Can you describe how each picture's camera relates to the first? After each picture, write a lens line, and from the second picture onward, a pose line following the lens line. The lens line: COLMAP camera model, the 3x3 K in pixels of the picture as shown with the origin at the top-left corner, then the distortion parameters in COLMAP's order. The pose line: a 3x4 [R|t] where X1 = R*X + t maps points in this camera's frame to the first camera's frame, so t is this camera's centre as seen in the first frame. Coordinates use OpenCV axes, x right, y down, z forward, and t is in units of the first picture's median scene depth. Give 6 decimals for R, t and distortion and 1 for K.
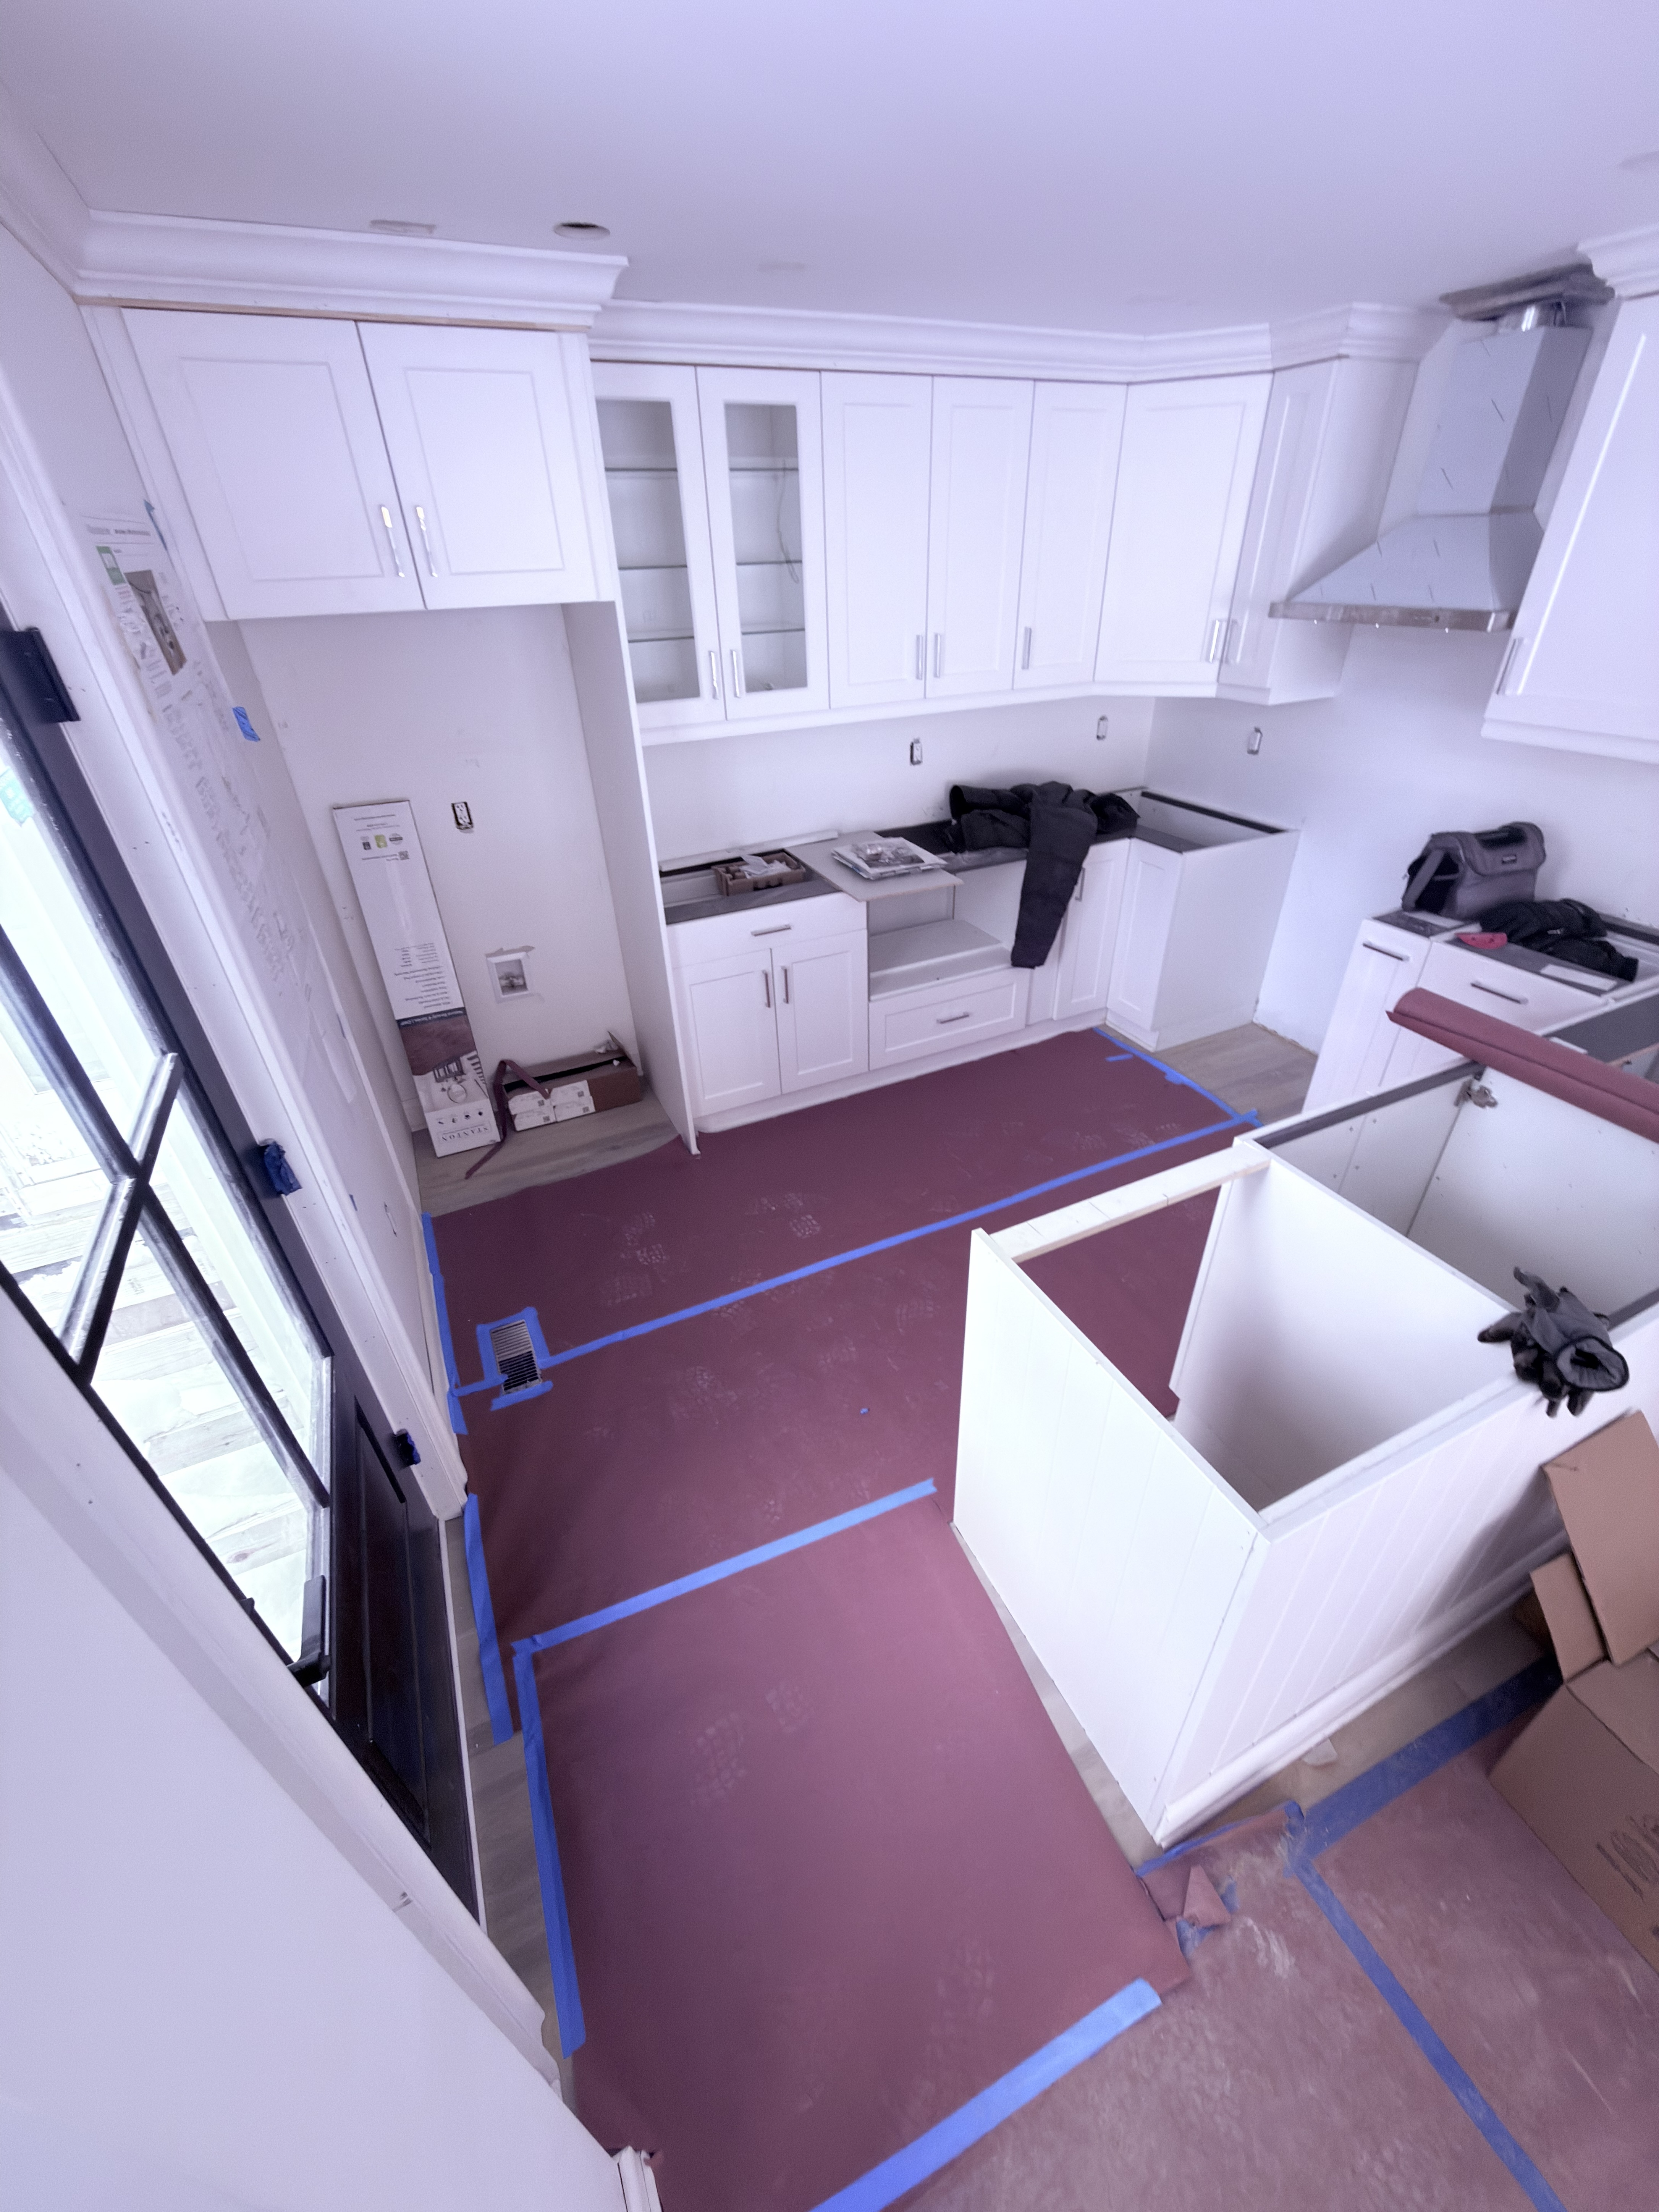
lens RADIAL K [[873.9, 0, 829.5], [0, 873.9, 1106.0], [0, 0, 1]] dist [0.000502, 0.000060]
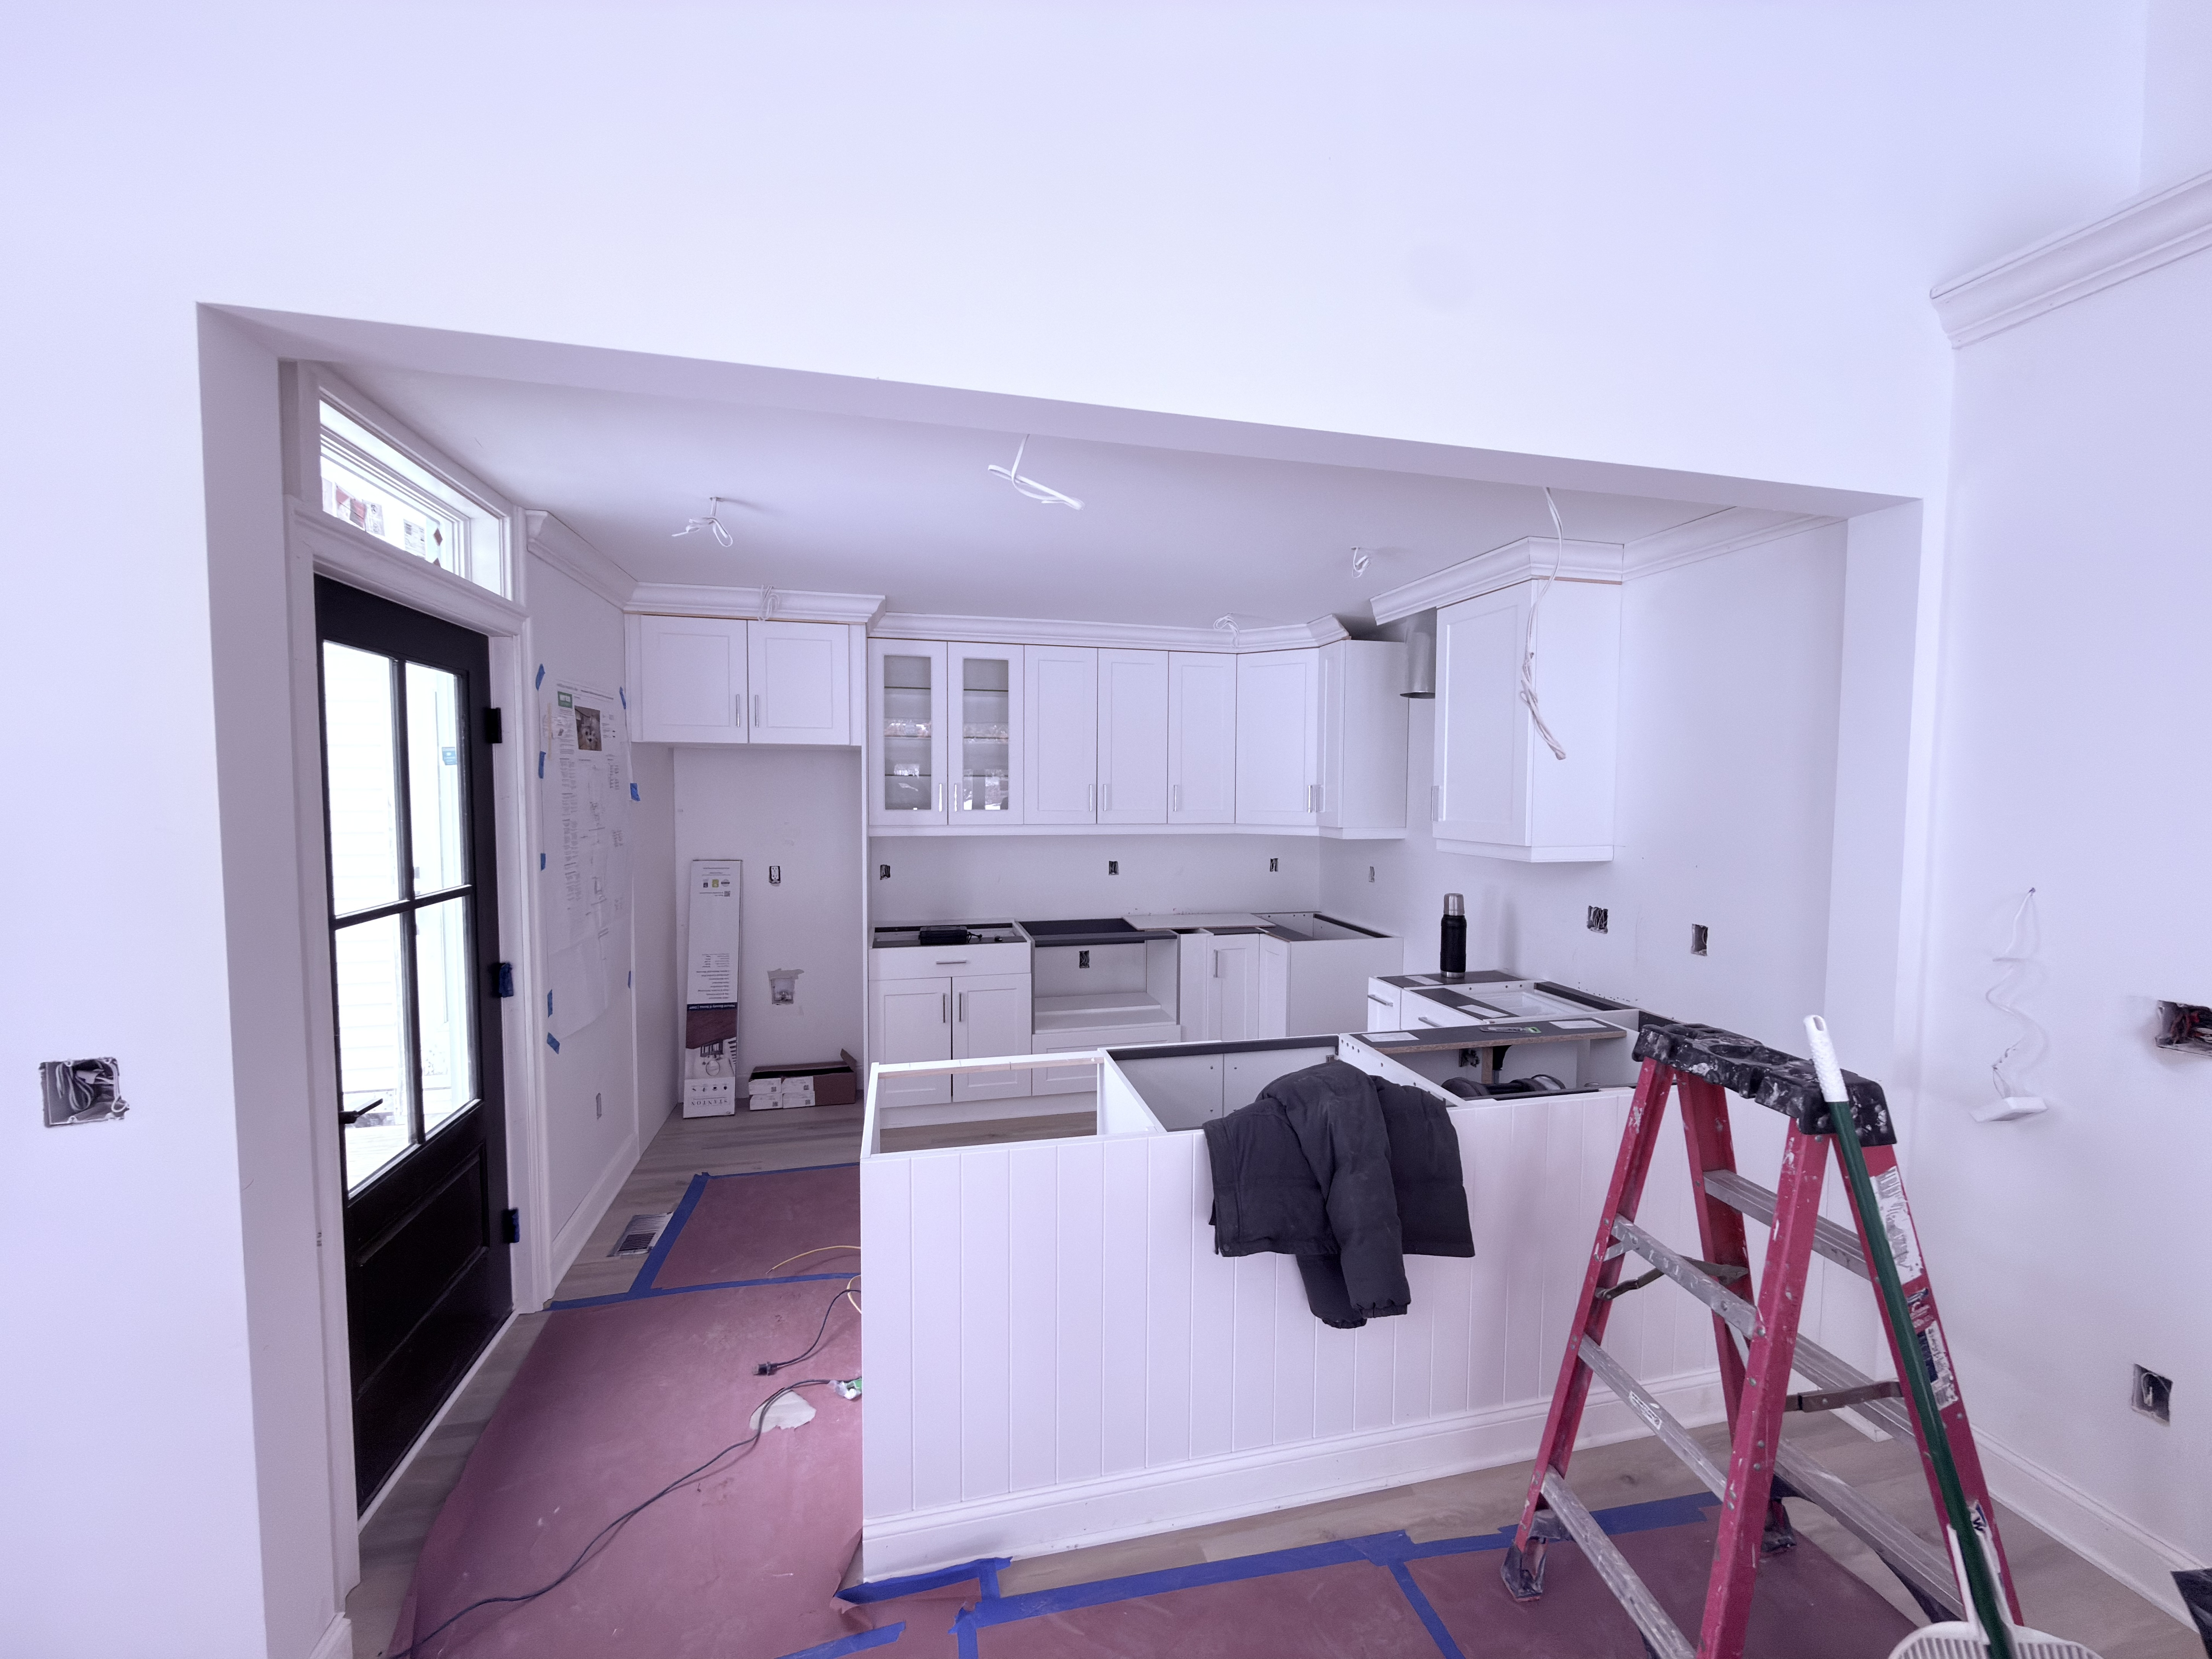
lens RADIAL K [[873.9, 0, 1107.9], [0, 873.9, 833.1], [0, 0, 1]] dist [0.000502, 0.000060]
pose [[0.976831, 0.046816, -0.208829, 0.448497], [-0.143125, 0.868371, -0.474813, 0.235937], [0.159112, 0.493701, 0.854952, -0.224952]]
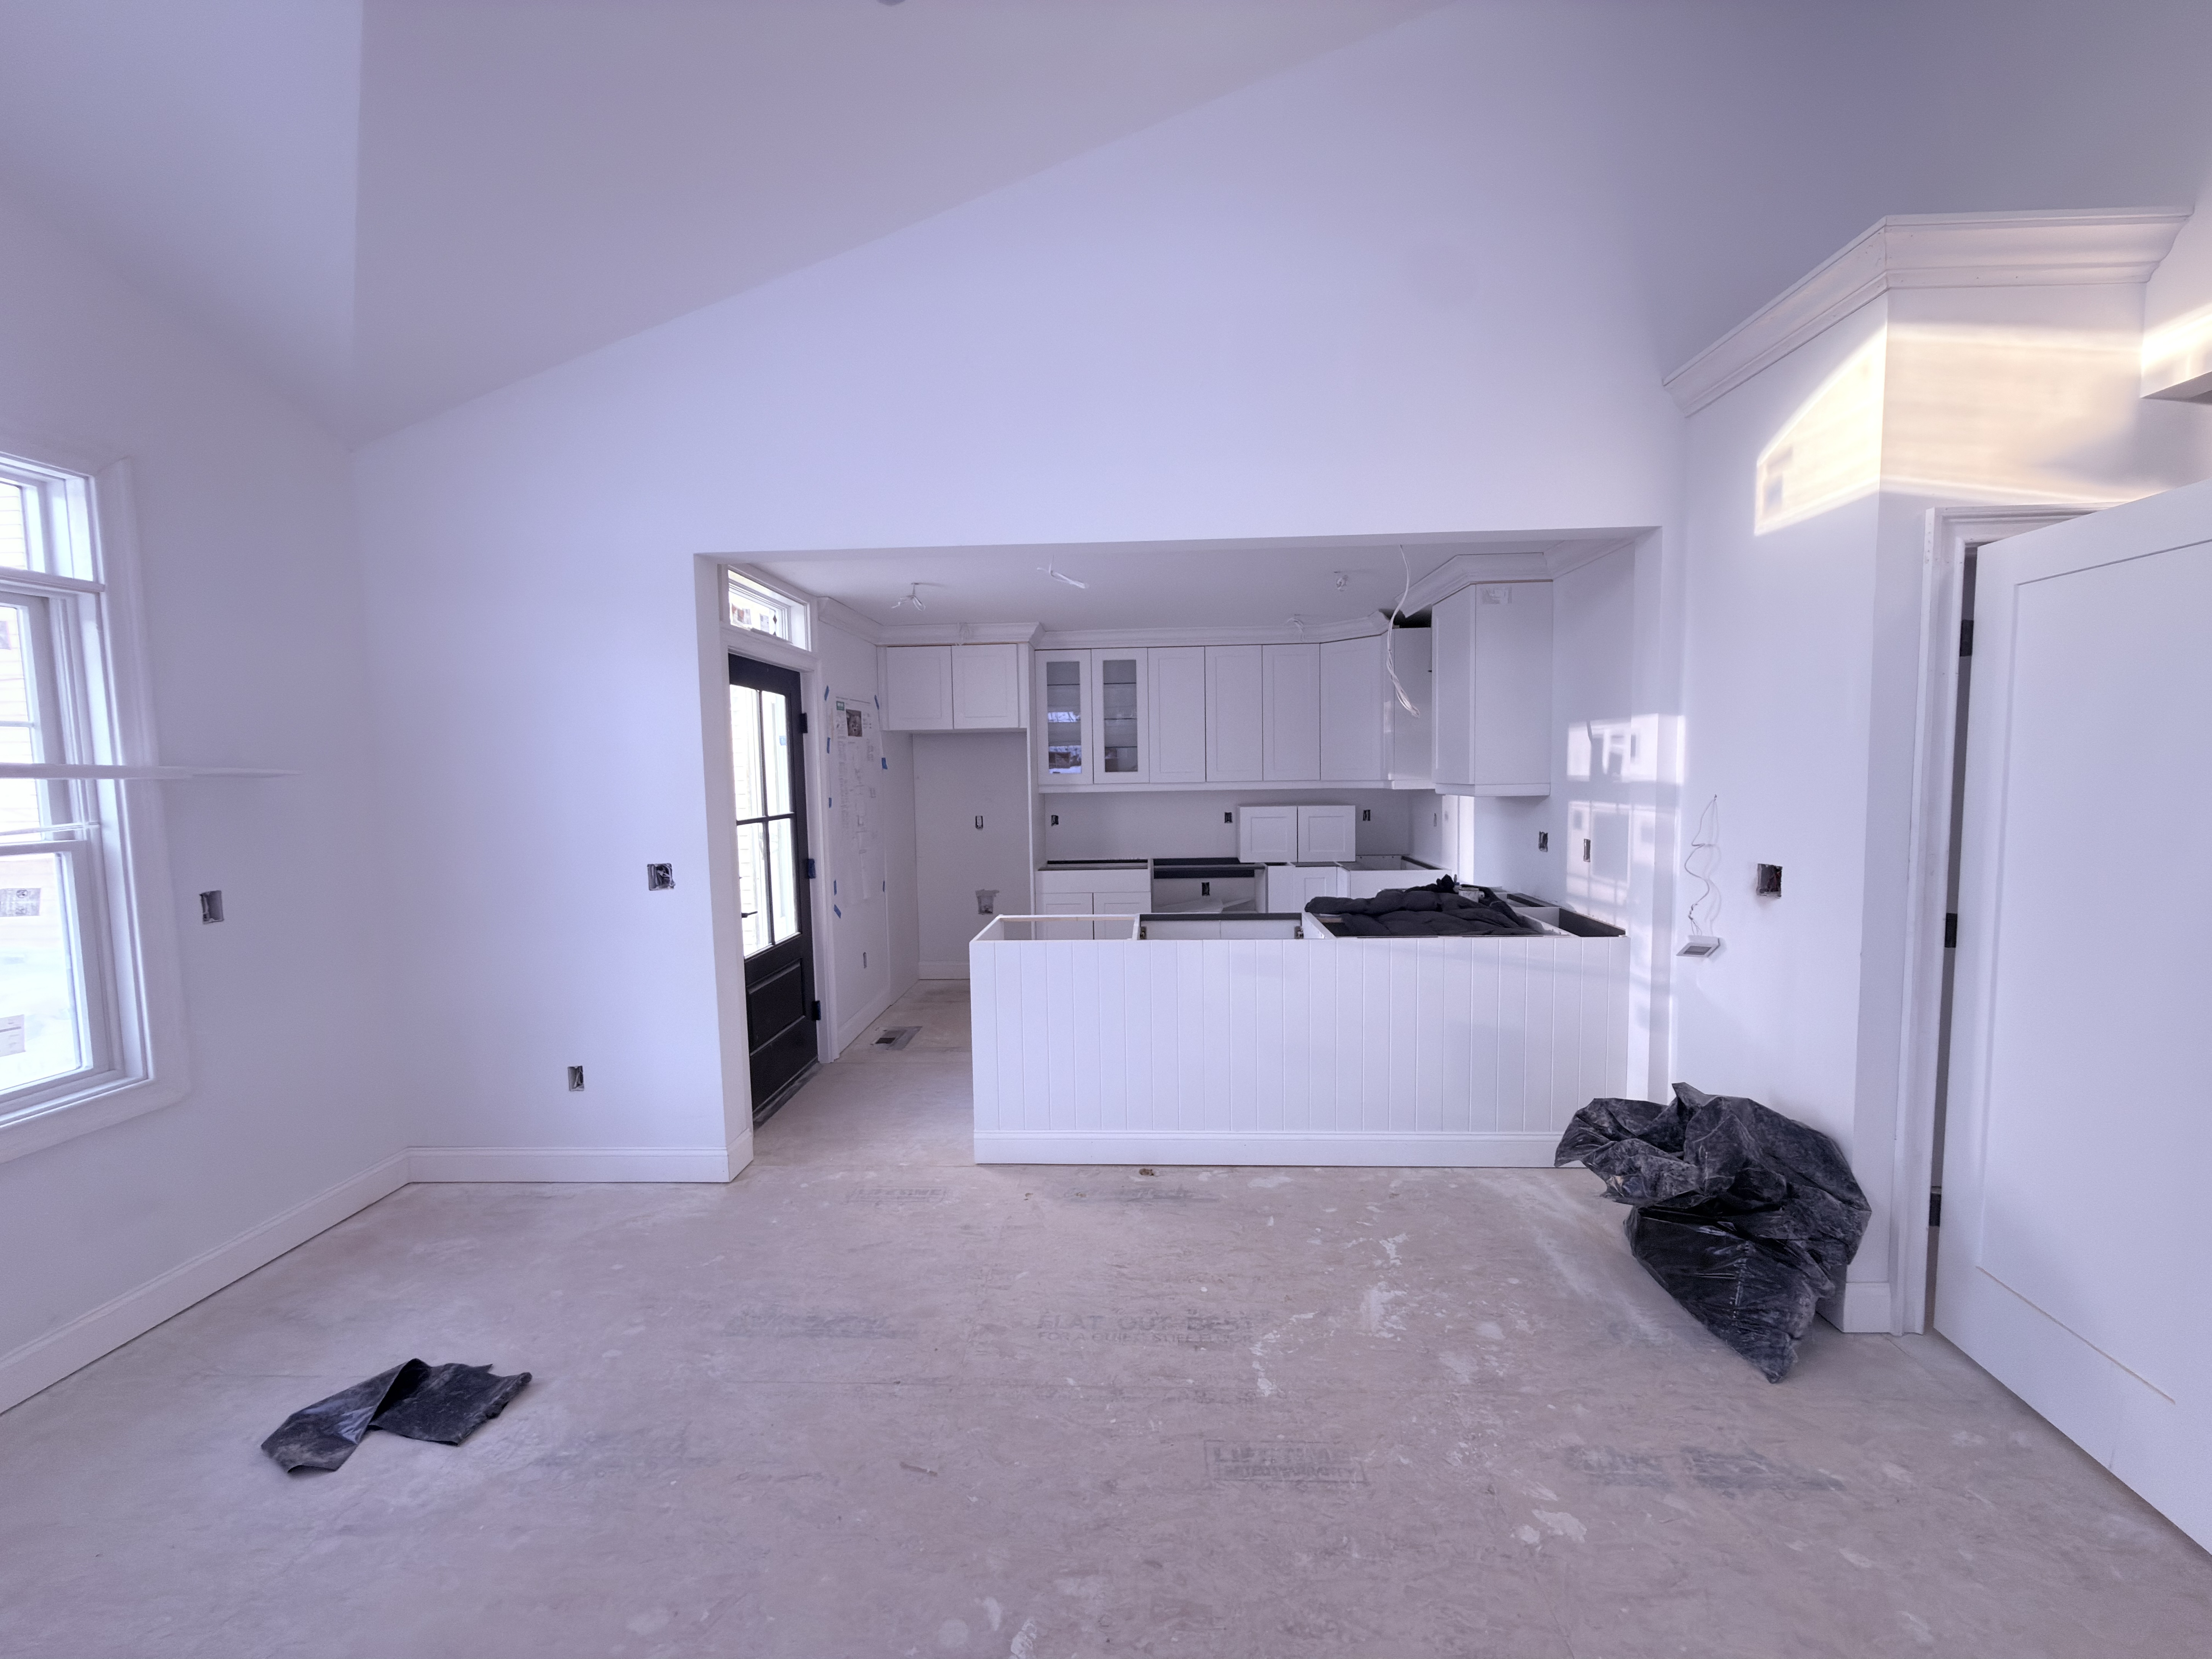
lens RADIAL K [[873.9, 0, 1107.9], [0, 873.9, 833.1], [0, 0, 1]] dist [0.000502, 0.000060]
pose [[0.879978, 0.048896, -0.472491, 0.855174], [-0.262541, 0.879017, -0.397997, 0.449993], [0.395867, 0.474277, 0.786353, -0.524005]]
